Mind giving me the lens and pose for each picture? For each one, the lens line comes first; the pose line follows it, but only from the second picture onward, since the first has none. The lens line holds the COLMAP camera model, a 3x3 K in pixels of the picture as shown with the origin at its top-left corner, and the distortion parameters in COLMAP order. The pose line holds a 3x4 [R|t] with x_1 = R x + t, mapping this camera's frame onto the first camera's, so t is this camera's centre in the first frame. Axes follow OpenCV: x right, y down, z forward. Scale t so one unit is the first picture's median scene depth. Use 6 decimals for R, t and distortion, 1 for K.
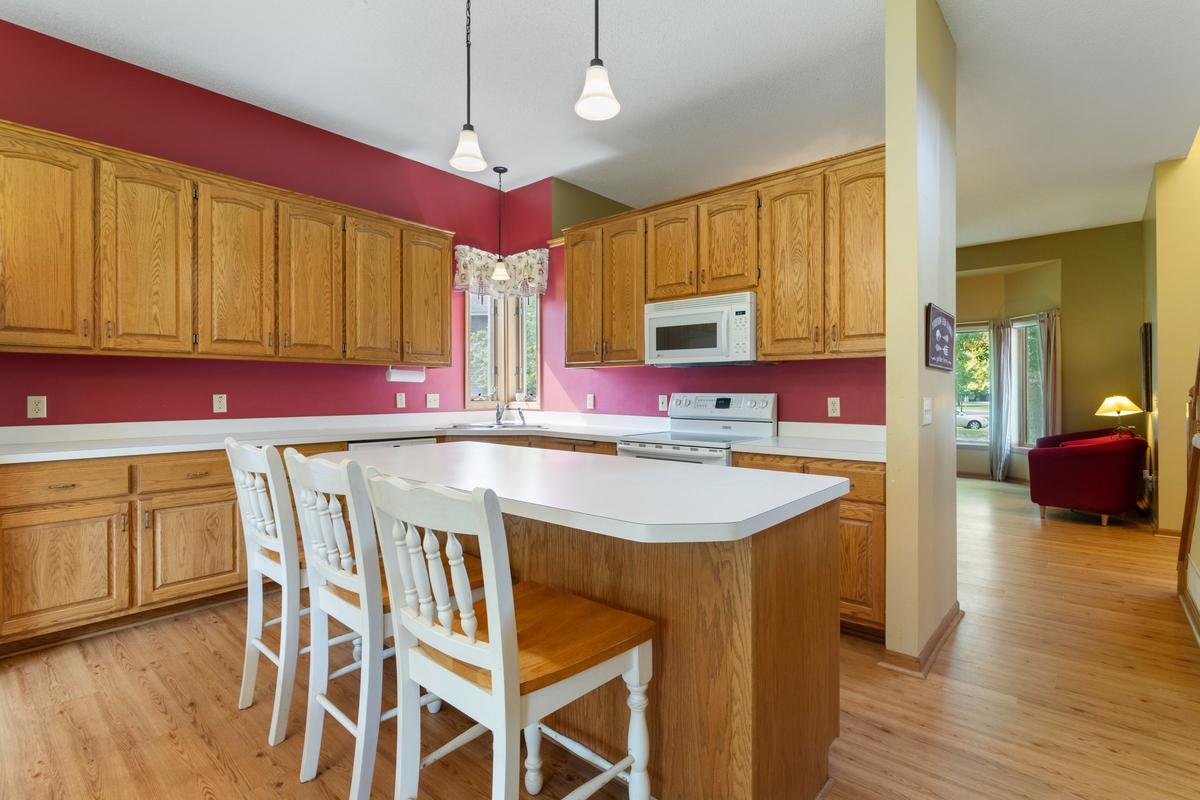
lens RADIAL K [[572.0, 0, 601.4], [0, 572.0, 389.7], [0, 0, 1]] dist [-0.003149, 0.000957]
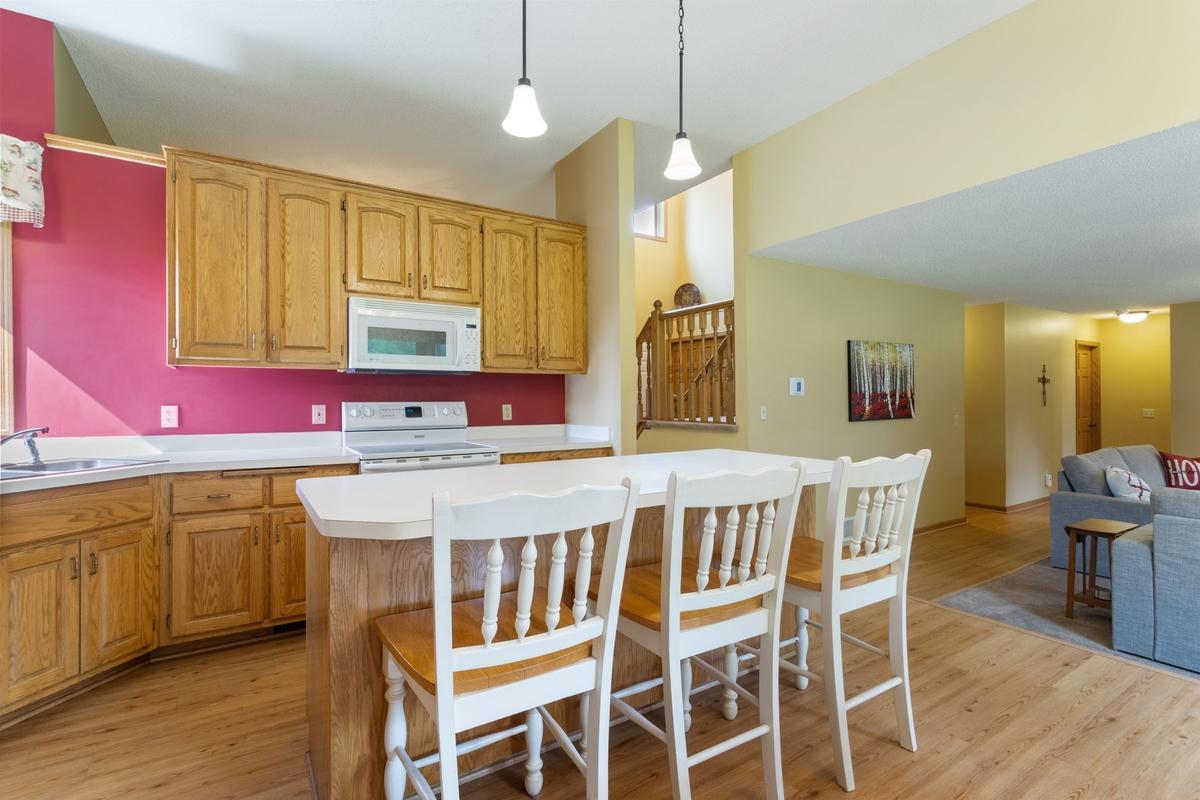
lens RADIAL K [[572.0, 0, 604.3], [0, 572.0, 396.6], [0, 0, 1]] dist [-0.003149, 0.000957]
pose [[0.264258, 0.002751, 0.964448, -0.711718], [0.000895, 0.999995, -0.003098, 0.000687], [-0.964452, 0.001681, 0.264255, 0.470723]]
